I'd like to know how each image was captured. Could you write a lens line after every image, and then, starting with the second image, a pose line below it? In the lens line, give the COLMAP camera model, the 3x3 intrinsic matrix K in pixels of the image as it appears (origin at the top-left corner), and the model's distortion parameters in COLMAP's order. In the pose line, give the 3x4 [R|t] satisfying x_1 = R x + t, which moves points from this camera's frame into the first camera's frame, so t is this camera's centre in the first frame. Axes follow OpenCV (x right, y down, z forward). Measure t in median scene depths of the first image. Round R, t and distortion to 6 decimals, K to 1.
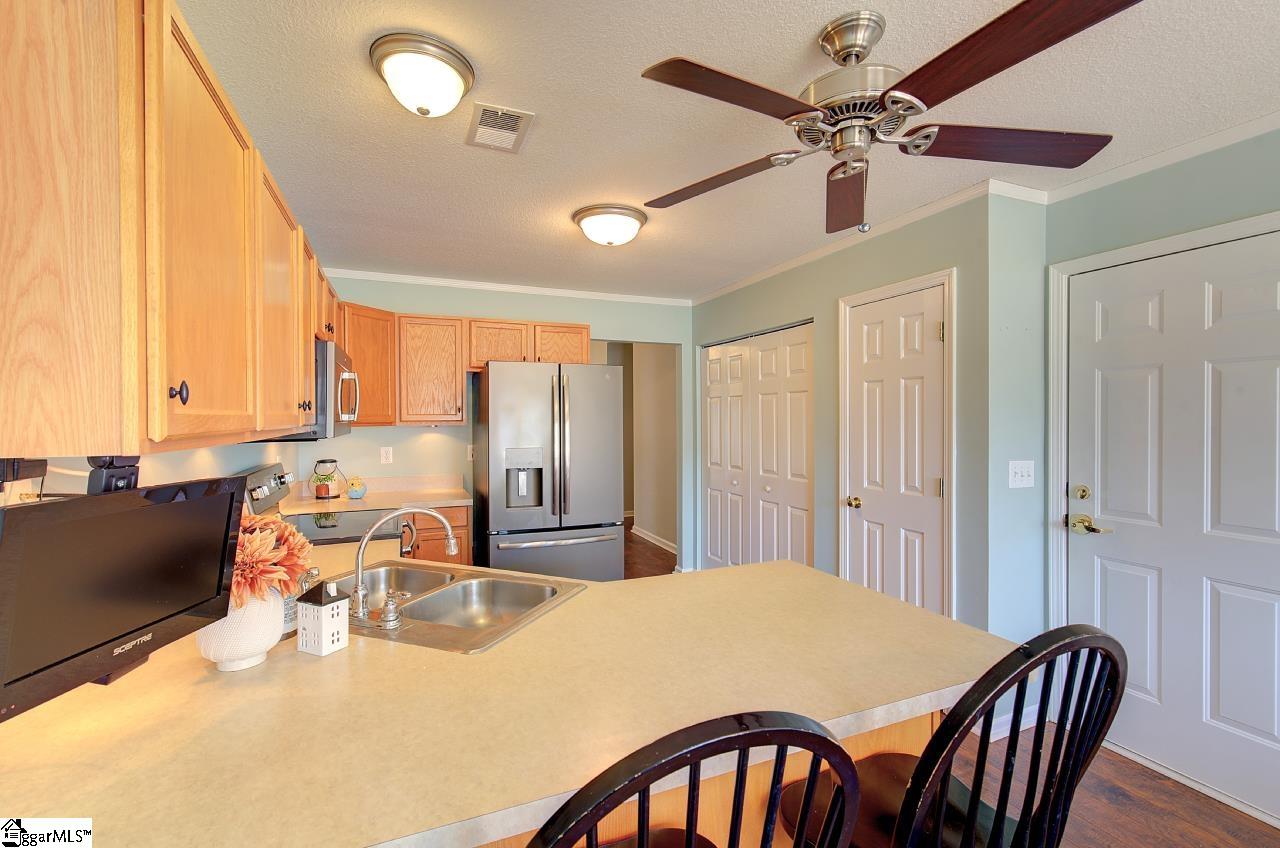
lens RADIAL K [[557.6, 0, 638.9], [0, 557.6, 424.0], [0, 0, 1]] dist [0.000953, 0.000503]
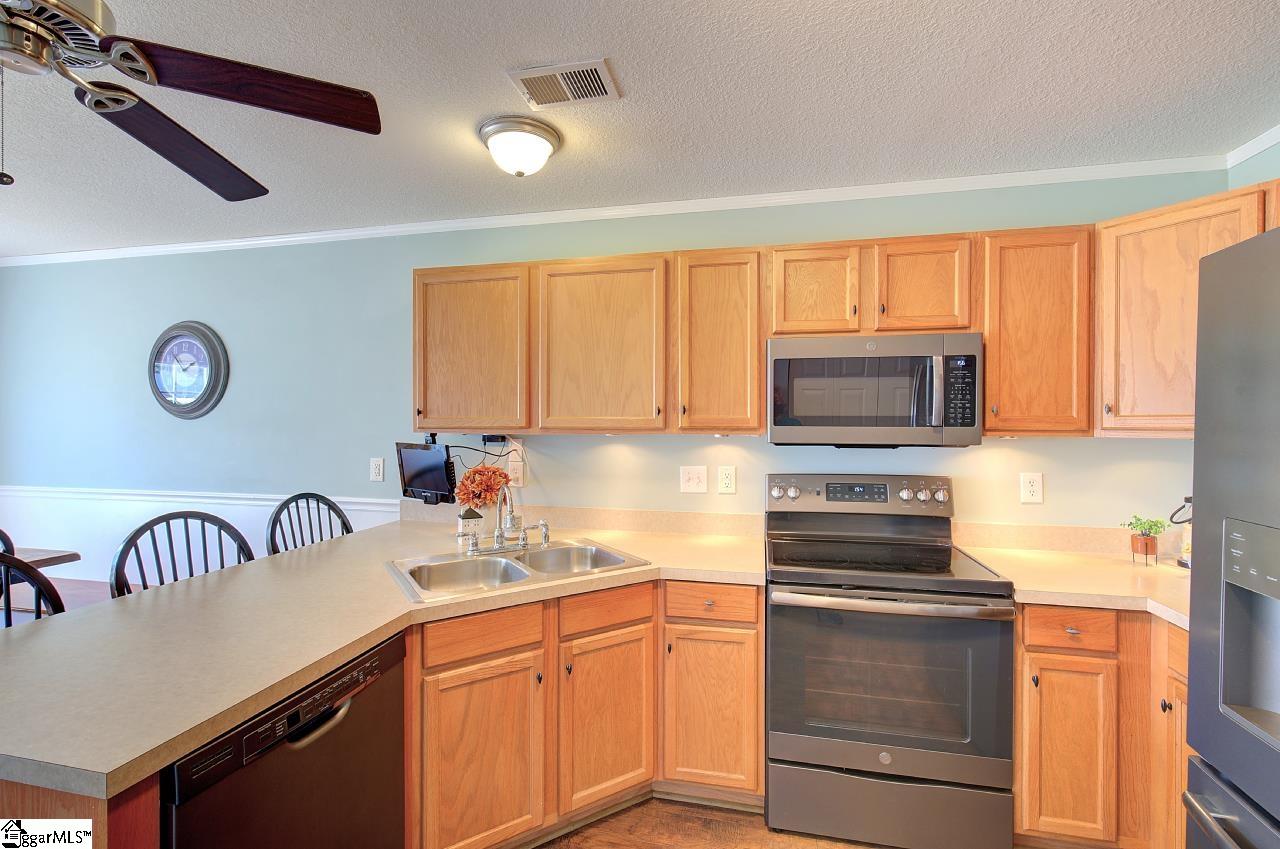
lens RADIAL K [[555.9, 0, 656.8], [0, 555.9, 424.6], [0, 0, 1]] dist [0.009107, 0.000145]
pose [[-0.580910, 0.008048, -0.813928, 0.227890], [-0.008913, 0.999828, 0.016248, -0.013392], [0.813919, 0.016693, -0.580739, 1.001332]]
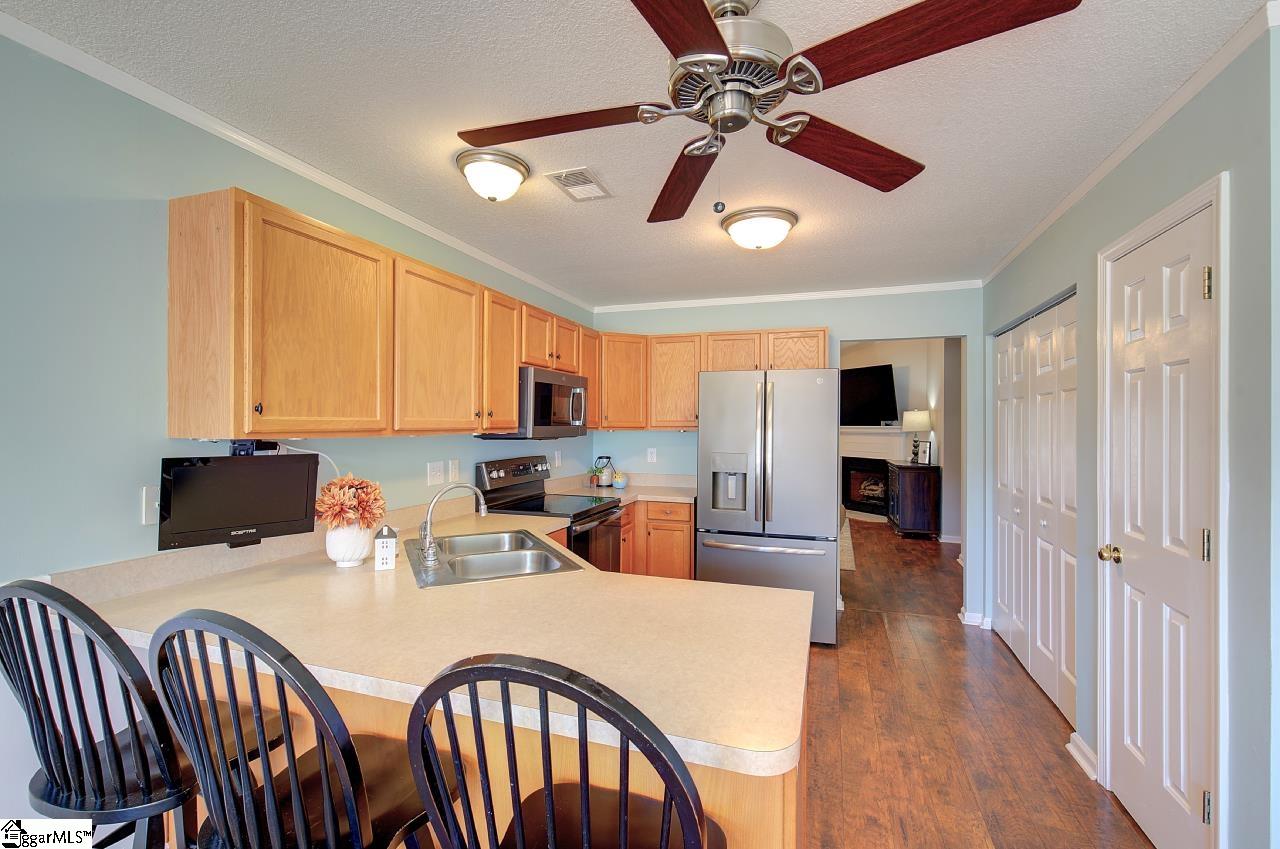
lens RADIAL K [[556.3, 0, 641.2], [0, 556.3, 424.4], [0, 0, 1]] dist [0.002134, 0.000550]
pose [[0.739277, 0.006533, -0.673370, 0.409076], [-0.014335, 0.999879, -0.006038, -0.001908], [0.673249, 0.014116, 0.739281, 0.124503]]
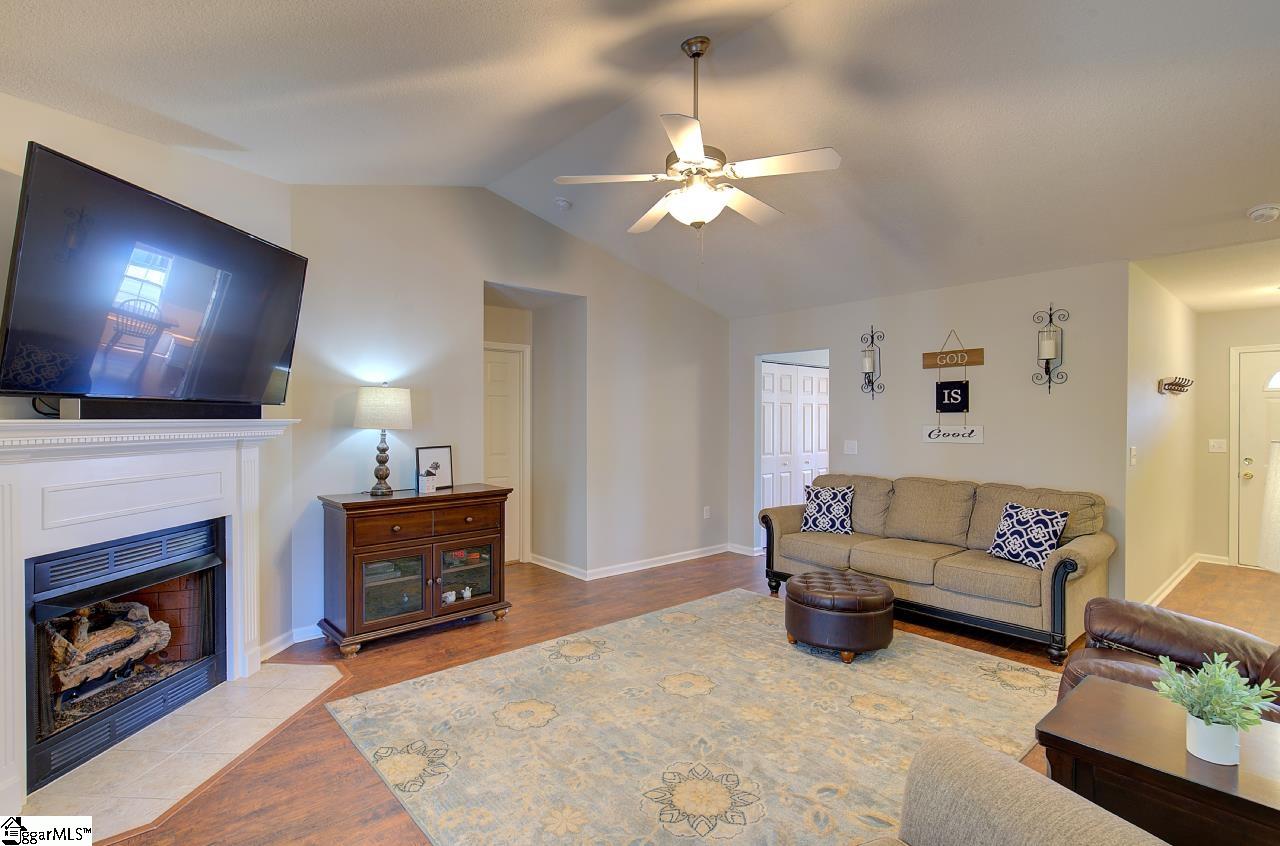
lens RADIAL K [[614.6, 0, 634.4], [0, 614.6, 410.1], [0, 0, 1]] dist [-0.002360, -0.000187]
pose [[-0.301157, 0.017872, 0.953407, -1.603624], [0.011840, 0.999817, -0.015002, -0.018157], [-0.953501, 0.006770, -0.301314, 2.460401]]
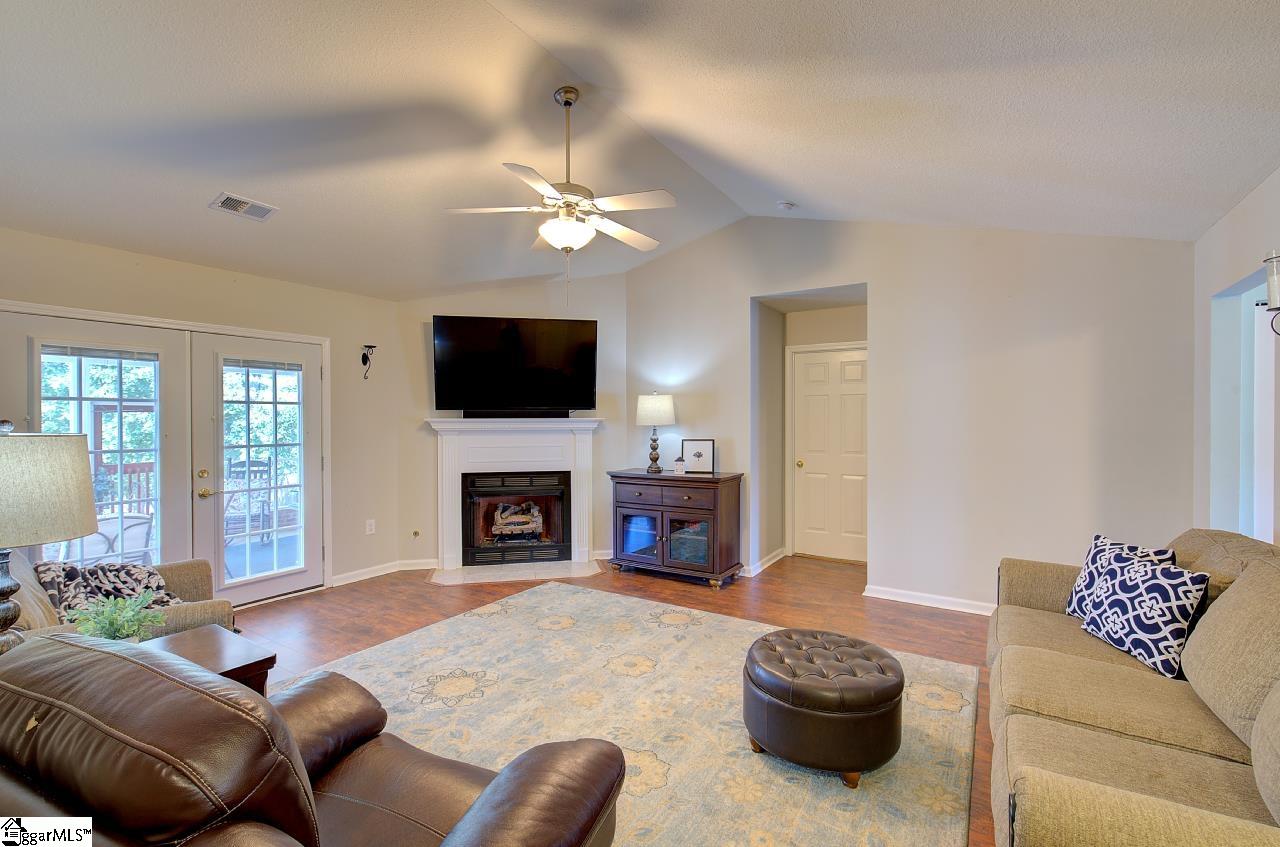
lens RADIAL K [[571.5, 0, 644.4], [0, 571.5, 423.0], [0, 0, 1]] dist [-0.000368, 0.000191]
pose [[0.823930, -0.003996, 0.566678, -1.232105], [0.004305, 0.999990, 0.000792, -0.012459], [-0.566676, 0.001787, 0.823939, 1.275651]]
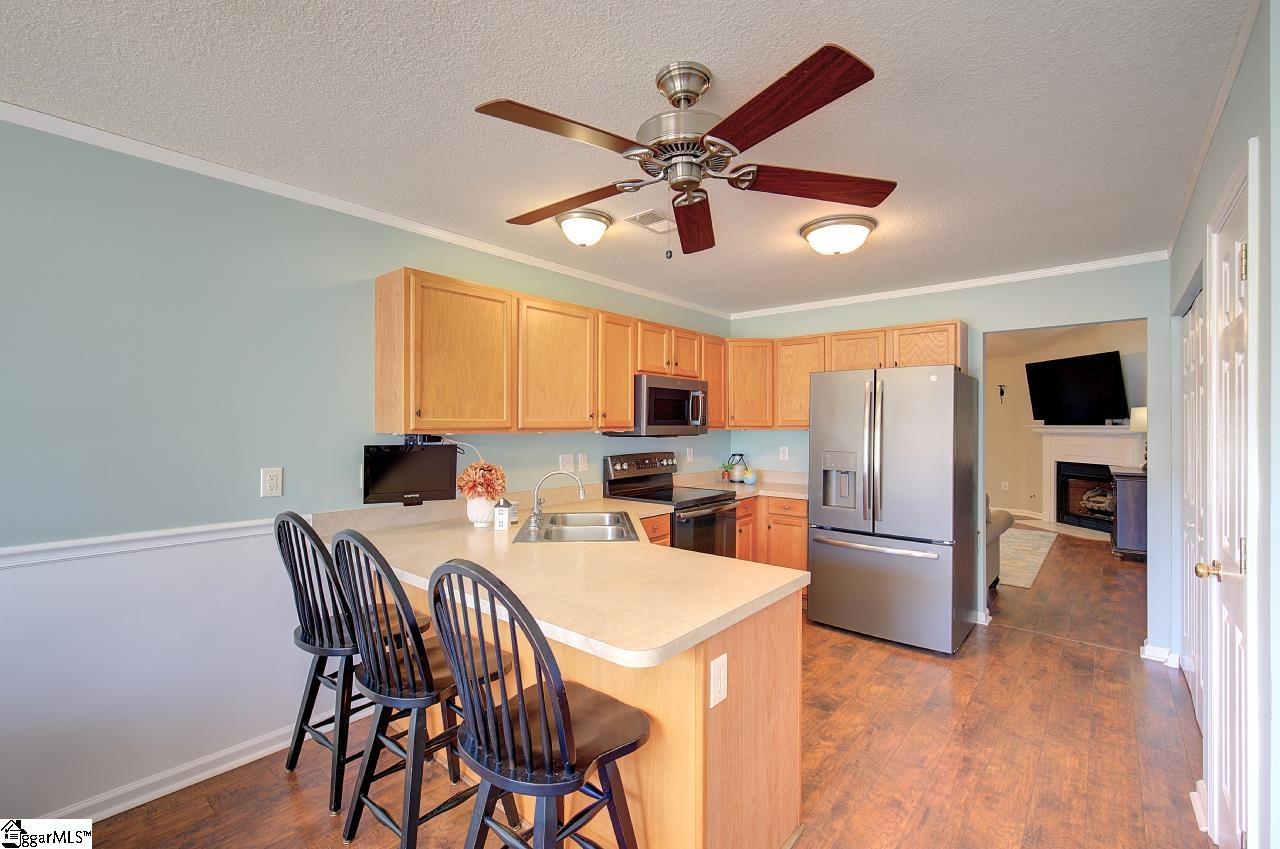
lens RADIAL K [[557.6, 0, 638.9], [0, 557.6, 424.5], [0, 0, 1]] dist [0.000953, 0.000503]
pose [[0.442730, 0.005013, -0.896641, 0.628610], [-0.013659, 0.999906, -0.001153, -0.002401], [0.896551, 0.012758, 0.442757, 0.201989]]
